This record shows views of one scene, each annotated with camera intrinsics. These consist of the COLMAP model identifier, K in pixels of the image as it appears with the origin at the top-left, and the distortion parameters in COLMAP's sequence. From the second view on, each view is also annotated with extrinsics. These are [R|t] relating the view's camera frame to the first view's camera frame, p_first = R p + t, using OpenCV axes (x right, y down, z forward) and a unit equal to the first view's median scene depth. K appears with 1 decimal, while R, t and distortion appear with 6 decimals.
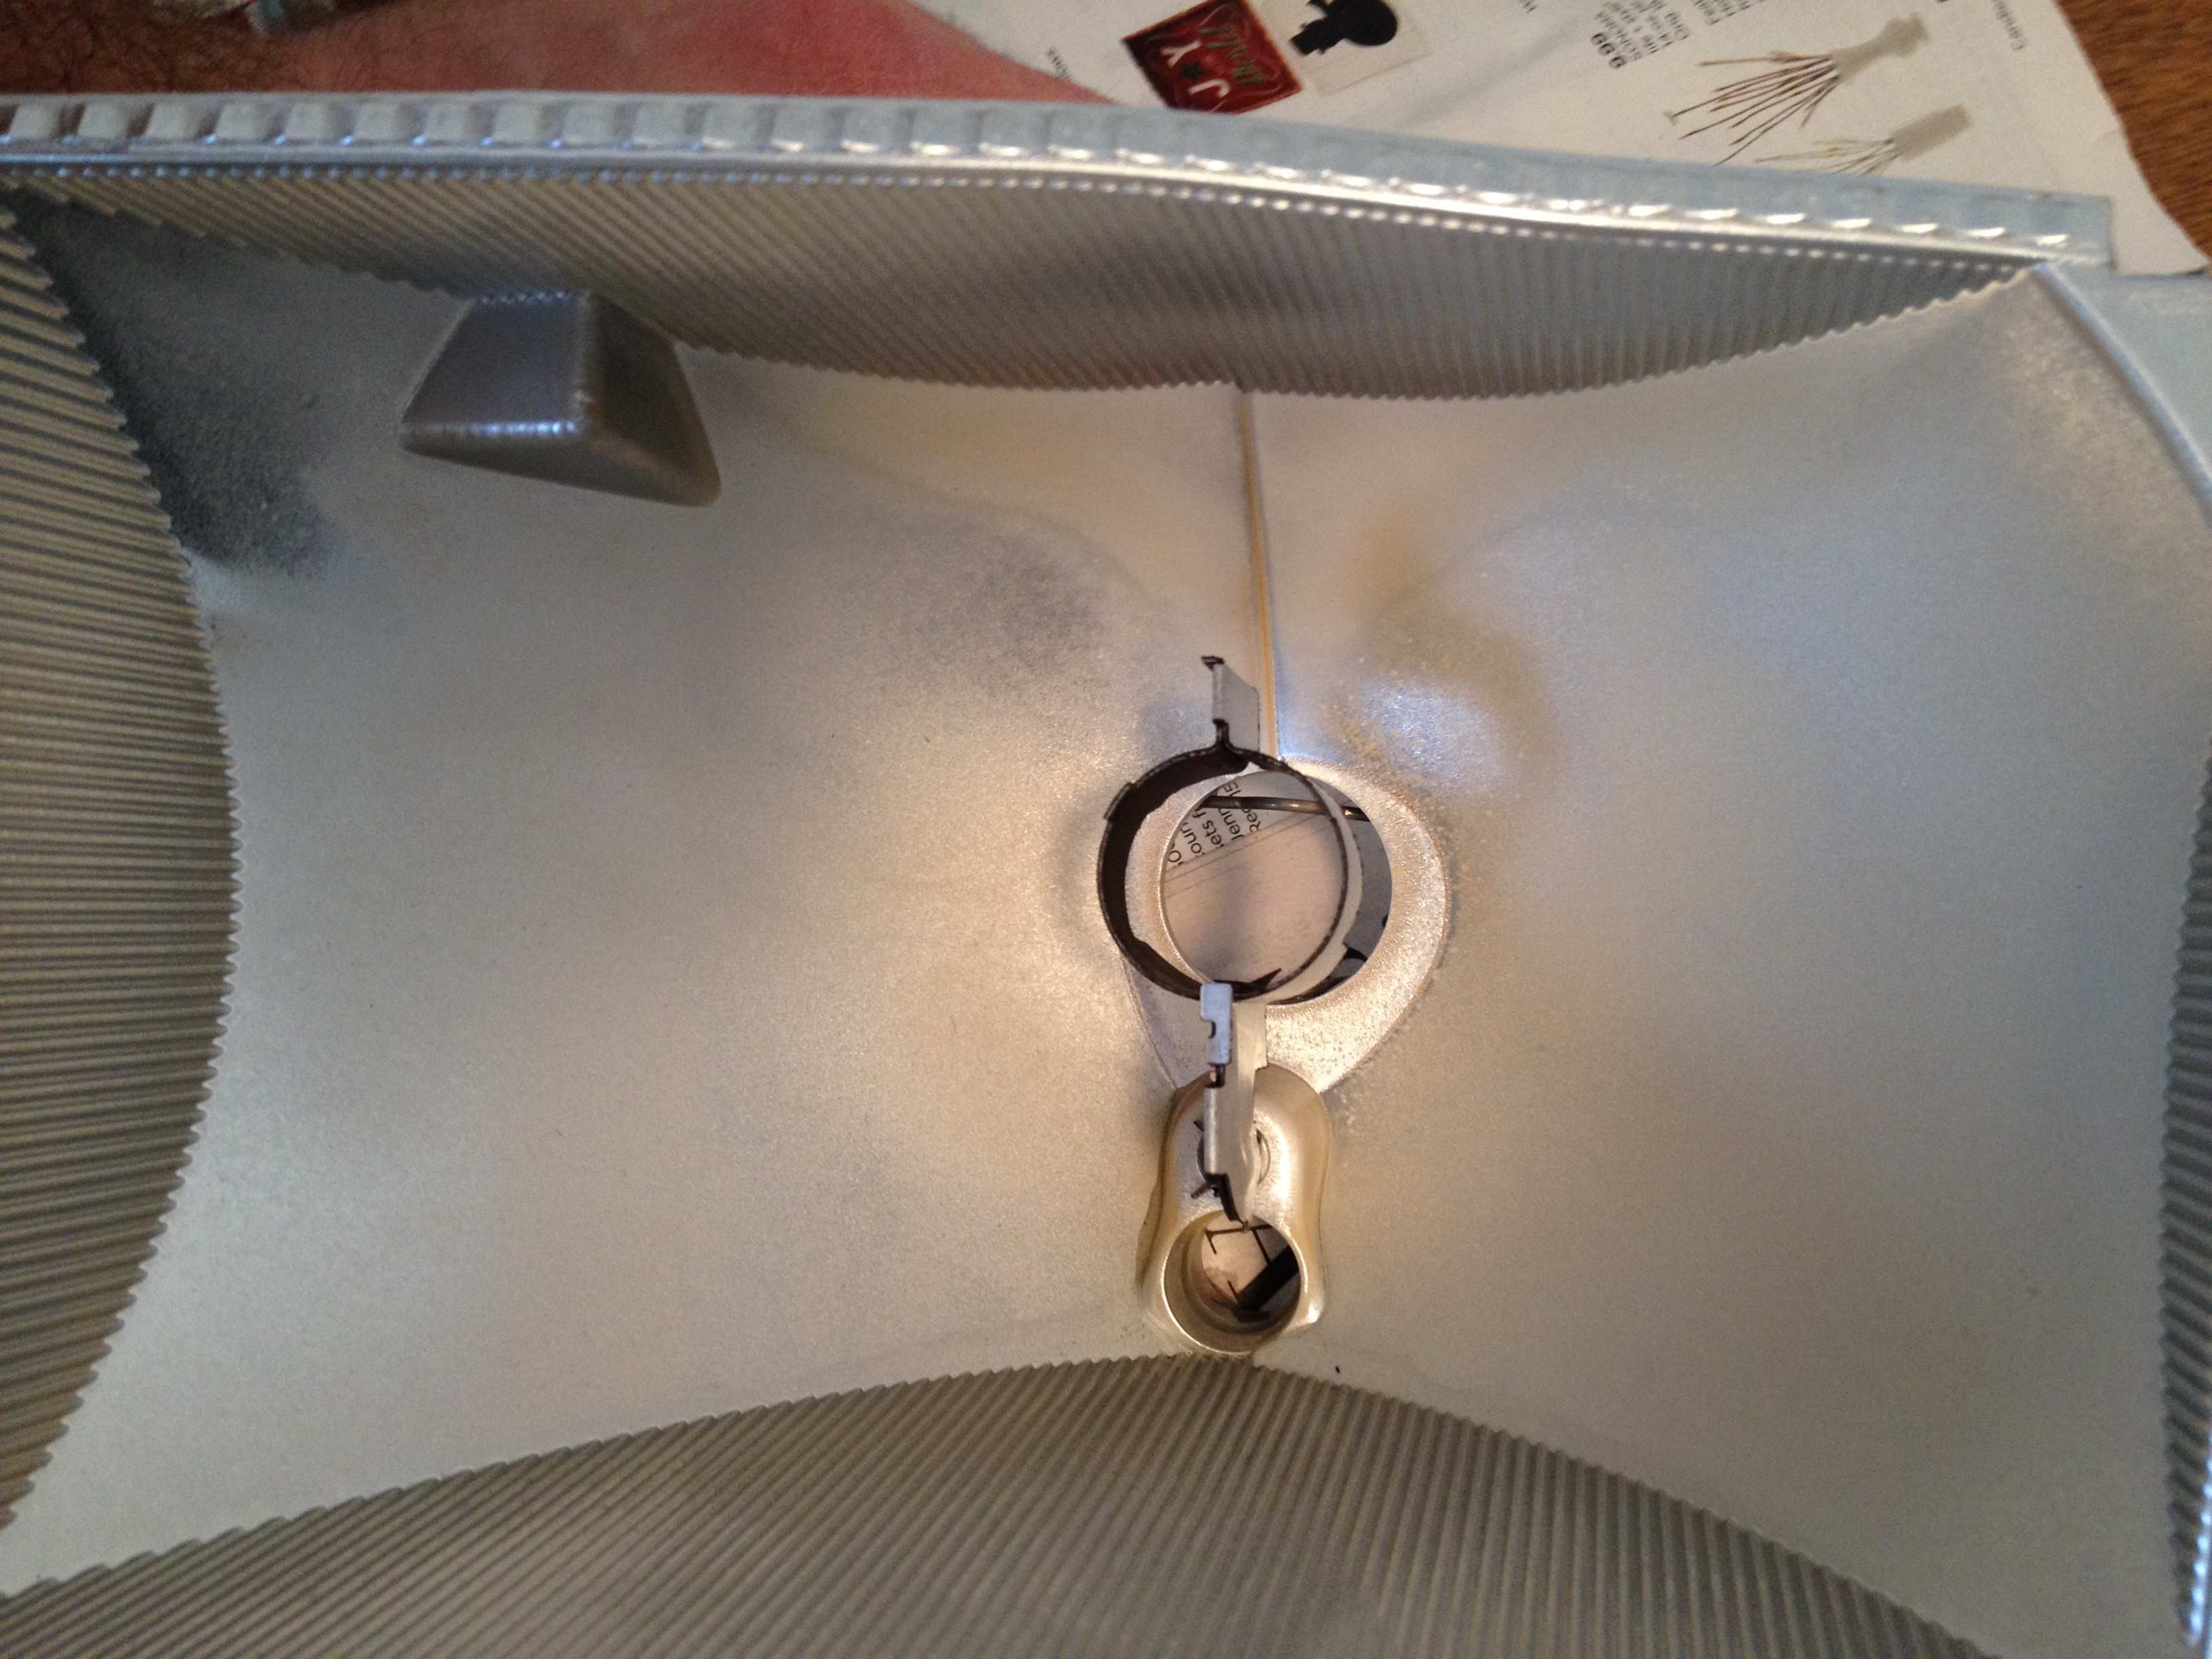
lens RADIAL K [[2228.0, 0, 1229.0], [0, 2228.0, 826.4], [0, 0, 1]] dist [0.131077, -0.324587]
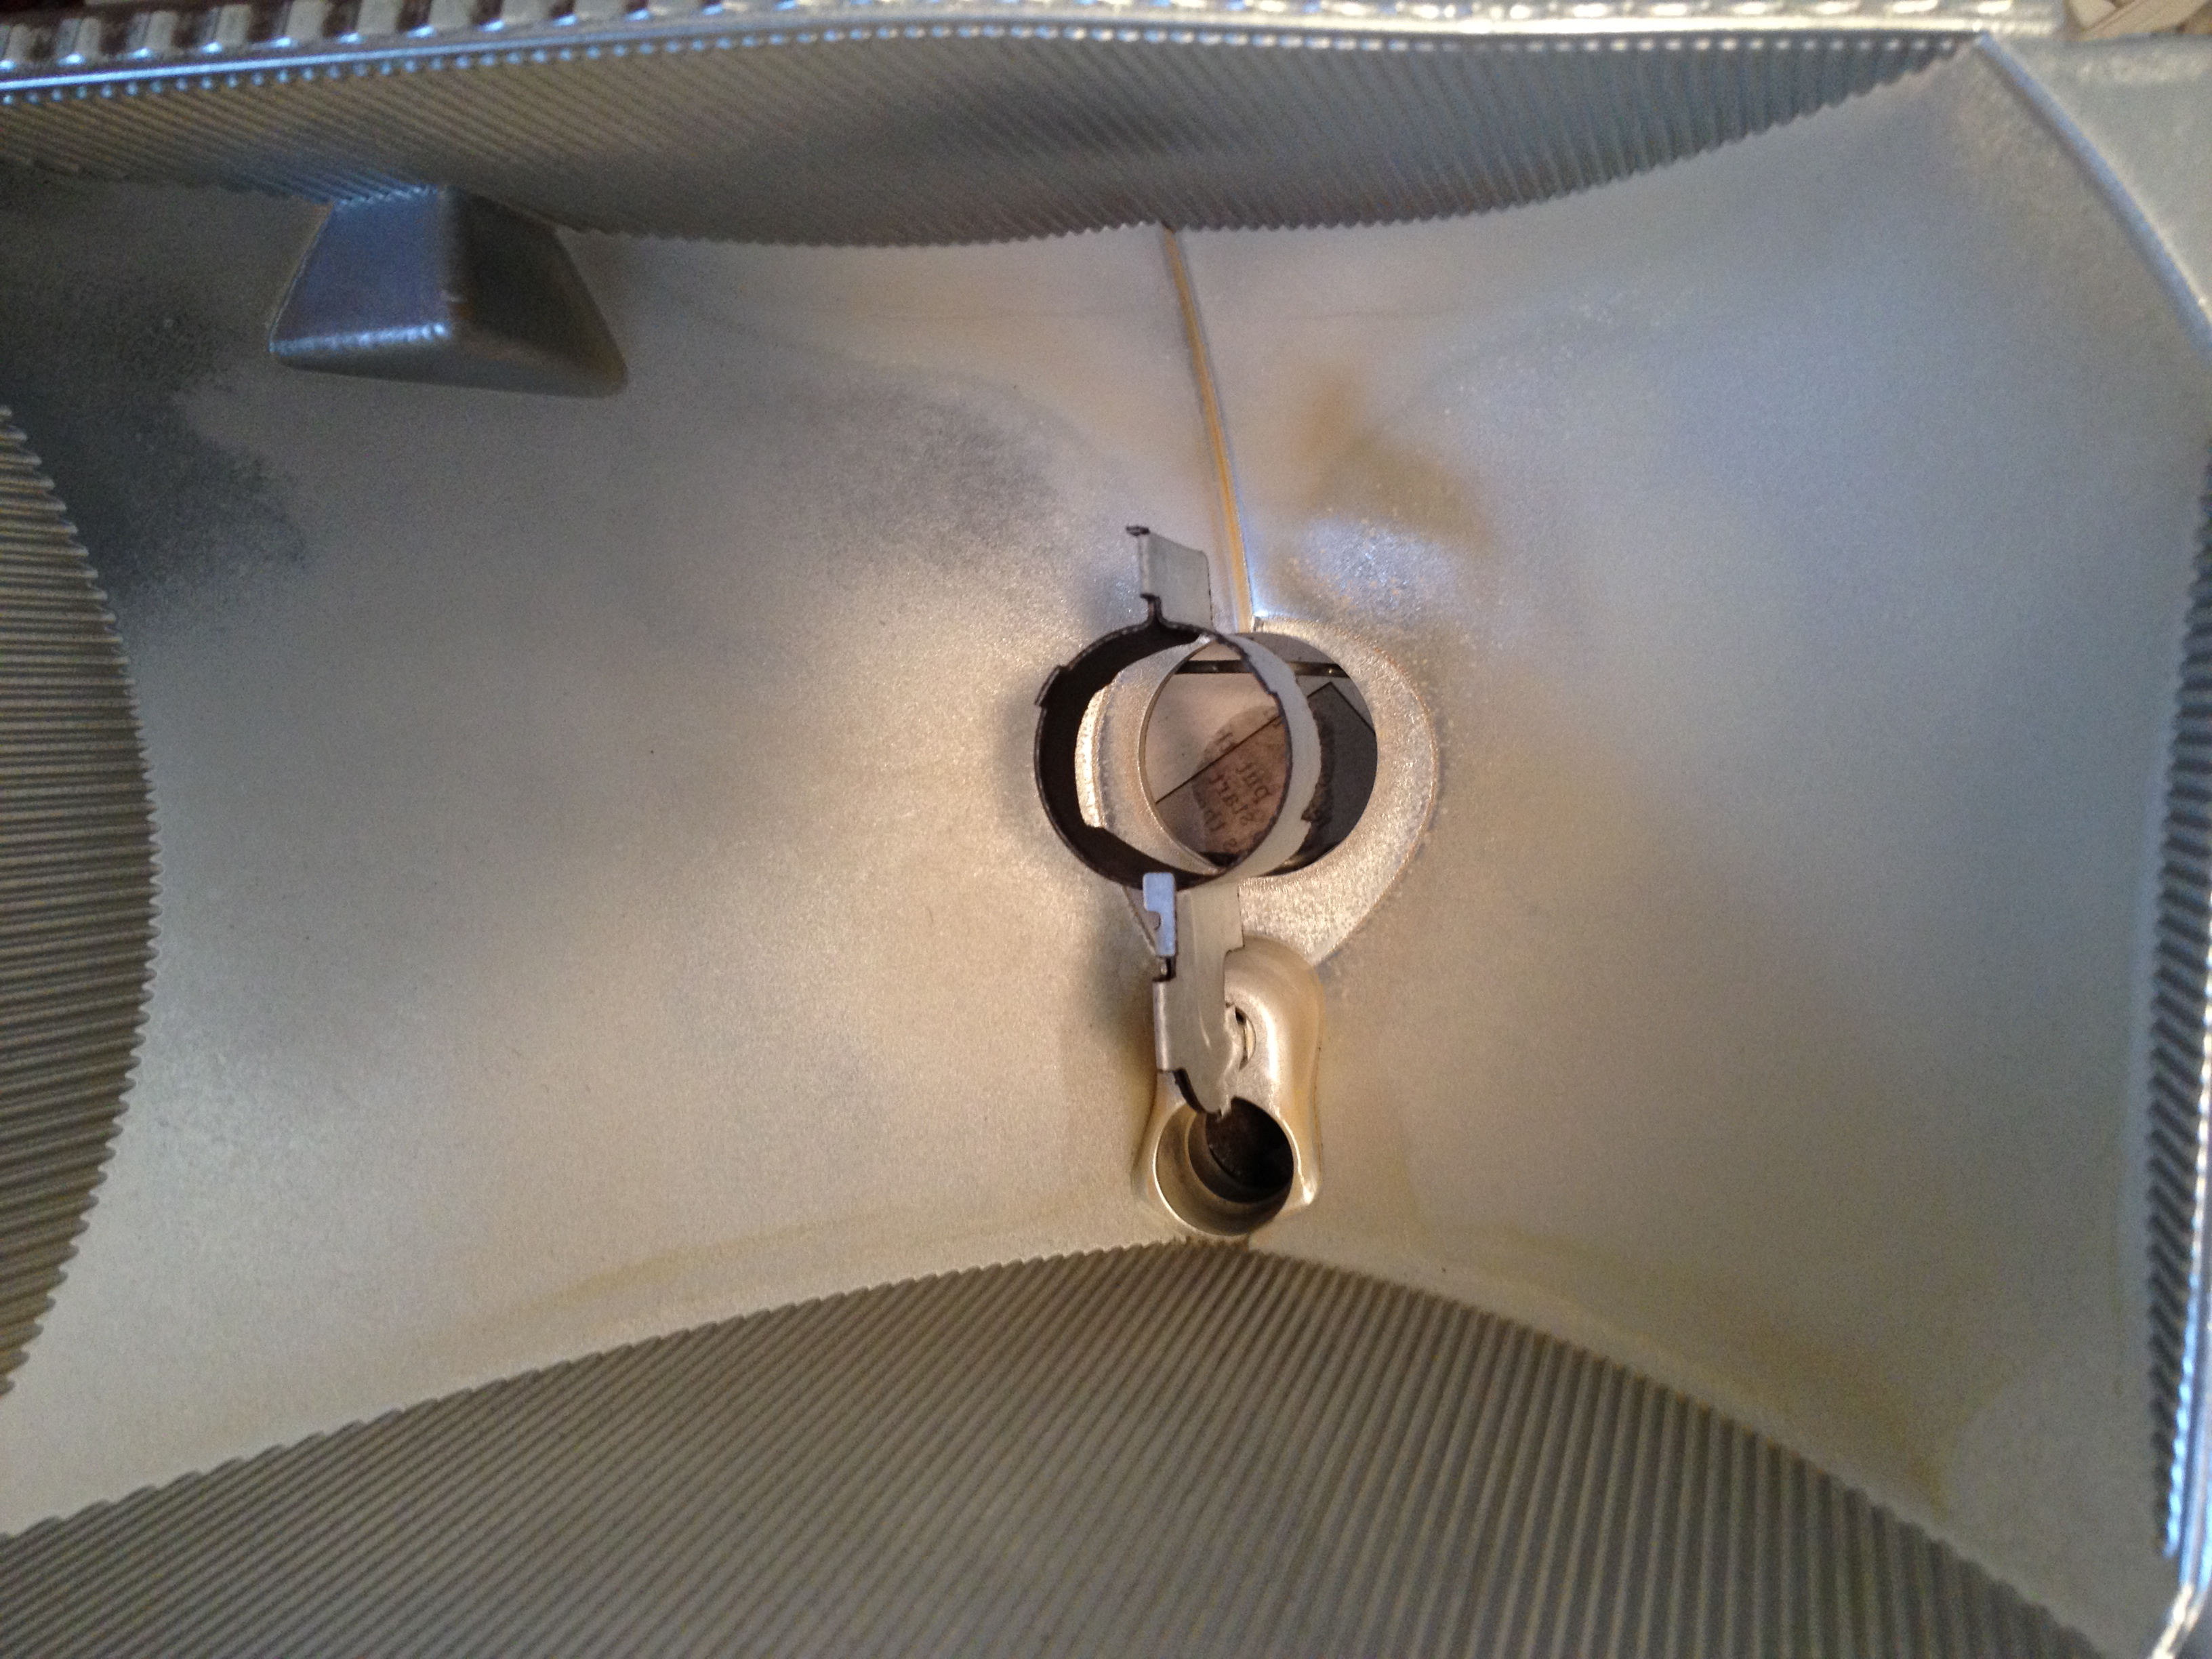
lens RADIAL K [[2228.0, 0, 1229.0], [0, 2228.0, 826.4], [0, 0, 1]] dist [0.131077, -0.324587]
pose [[0.995245, -0.053067, -0.081678, 0.101461], [0.059876, 0.994724, 0.083302, -0.026563], [0.076826, -0.087796, 0.993171, 0.056281]]
